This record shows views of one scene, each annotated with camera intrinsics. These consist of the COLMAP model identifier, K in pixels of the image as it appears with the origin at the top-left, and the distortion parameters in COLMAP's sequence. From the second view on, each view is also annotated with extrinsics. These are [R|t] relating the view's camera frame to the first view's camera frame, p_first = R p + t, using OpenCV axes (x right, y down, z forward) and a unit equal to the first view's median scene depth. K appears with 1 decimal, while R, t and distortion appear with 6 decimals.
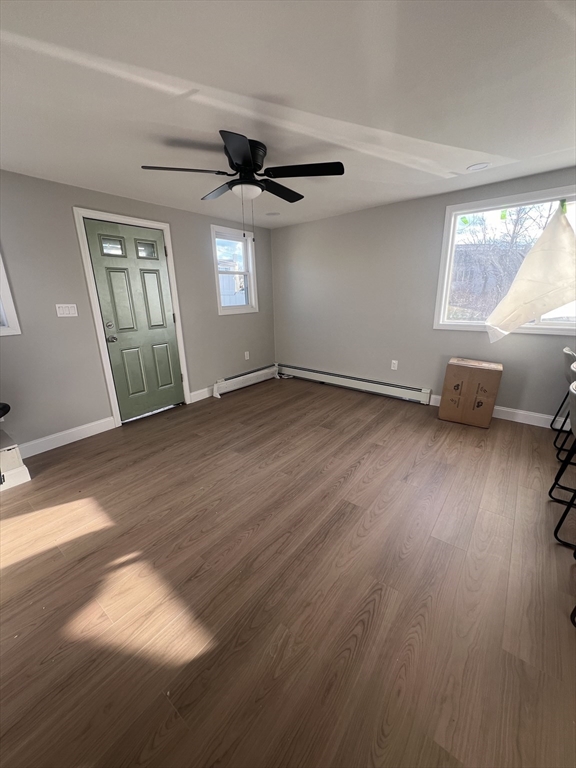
lens RADIAL K [[307.6, 0, 288.4], [0, 307.6, 383.1], [0, 0, 1]] dist [0.003860, 0.001054]
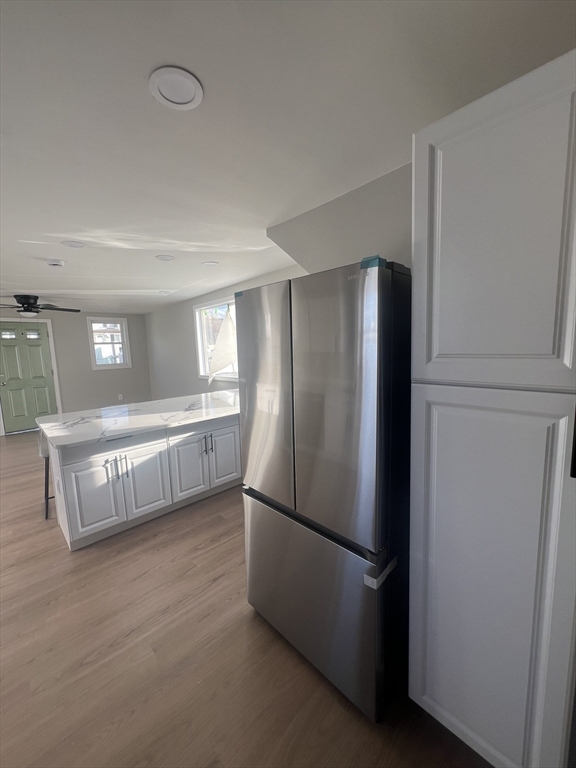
lens RADIAL K [[307.6, 0, 287.2], [0, 307.6, 385.4], [0, 0, 1]] dist [0.003860, 0.001054]
pose [[0.992199, -0.002768, -0.124637, 0.921446], [-0.016523, 0.988014, -0.153474, 0.073955], [0.123568, 0.154337, 0.980261, -0.377943]]
